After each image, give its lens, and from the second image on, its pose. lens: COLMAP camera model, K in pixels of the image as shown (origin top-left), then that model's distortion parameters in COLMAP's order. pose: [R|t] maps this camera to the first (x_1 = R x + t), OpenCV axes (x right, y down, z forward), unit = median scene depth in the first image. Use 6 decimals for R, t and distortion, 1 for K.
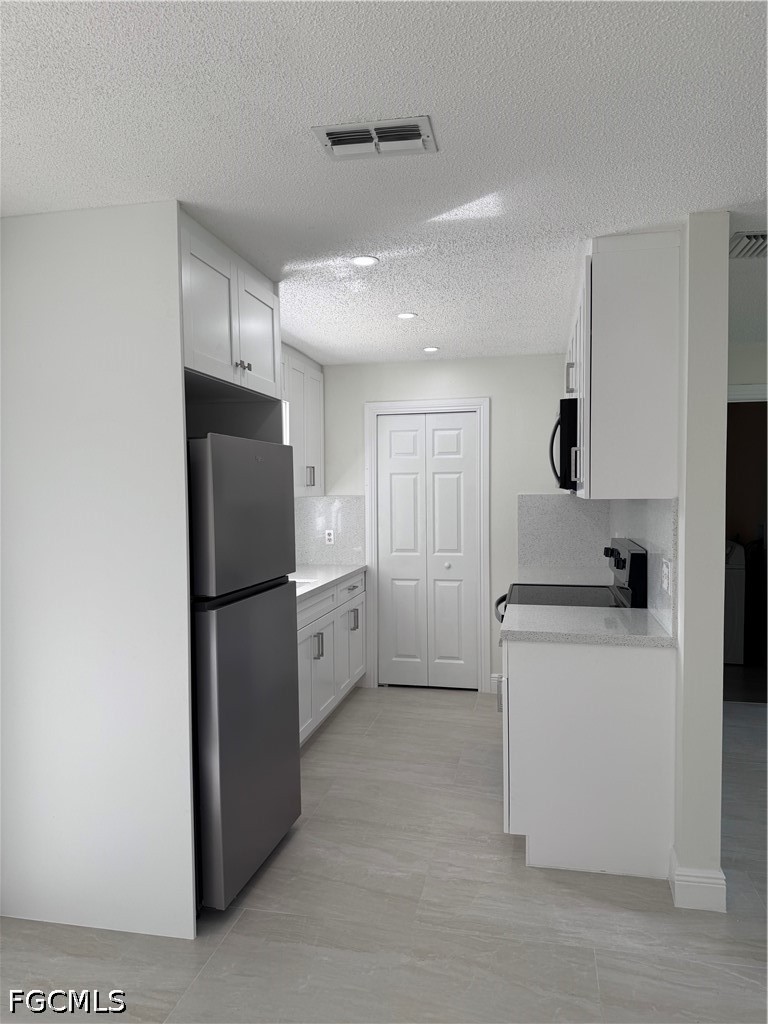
lens RADIAL K [[721.0, 0, 386.7], [0, 721.0, 511.3], [0, 0, 1]] dist [0.037605, -0.057663]
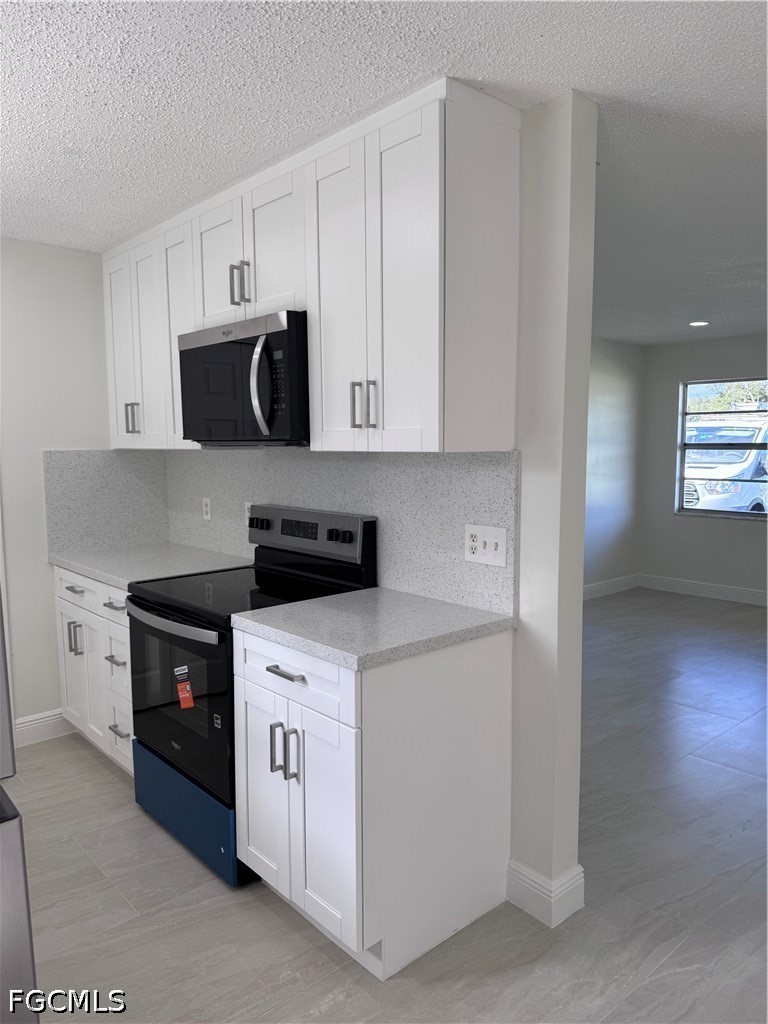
lens RADIAL K [[721.0, 0, 387.0], [0, 721.0, 515.8], [0, 0, 1]] dist [0.037605, -0.057663]
pose [[0.588139, -0.076265, 0.805156, -0.299373], [0.027768, 0.996861, 0.074140, -0.006417], [-0.808283, -0.021247, 0.588410, 0.541571]]
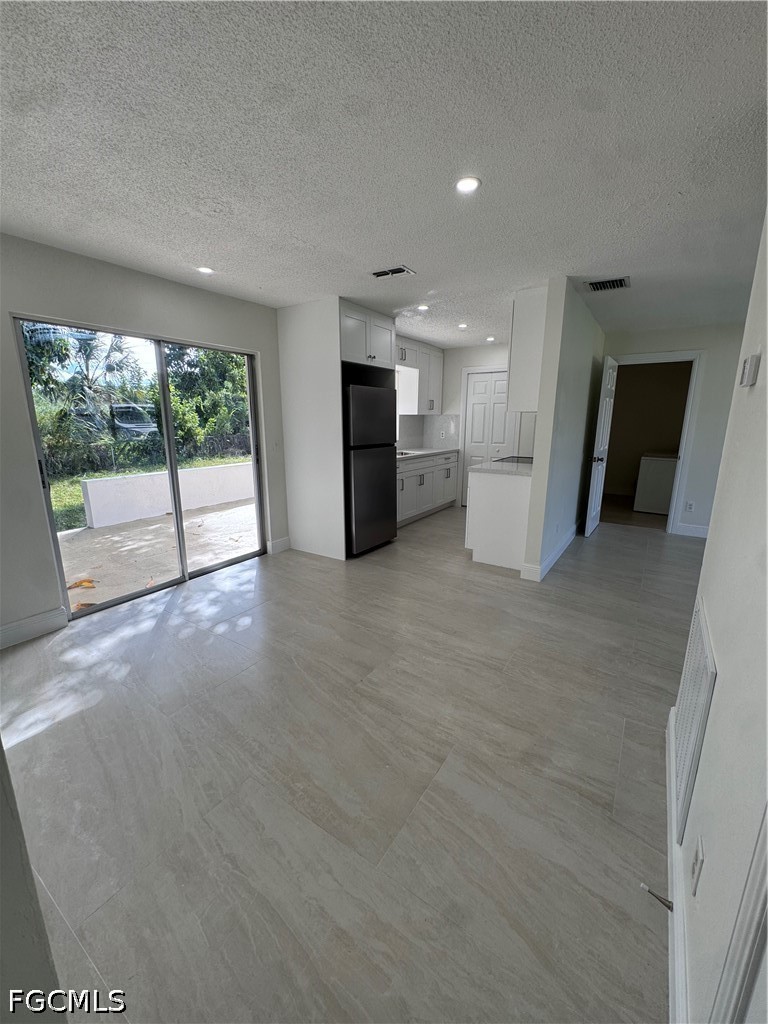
lens RADIAL K [[413.6, 0, 384.7], [0, 413.6, 510.6], [0, 0, 1]] dist [0.001822, 0.000431]
pose [[0.931633, 0.091799, -0.351615, 0.360821], [-0.023991, 0.980994, 0.192548, 0.041645], [0.362608, -0.170948, 0.916129, -0.362526]]
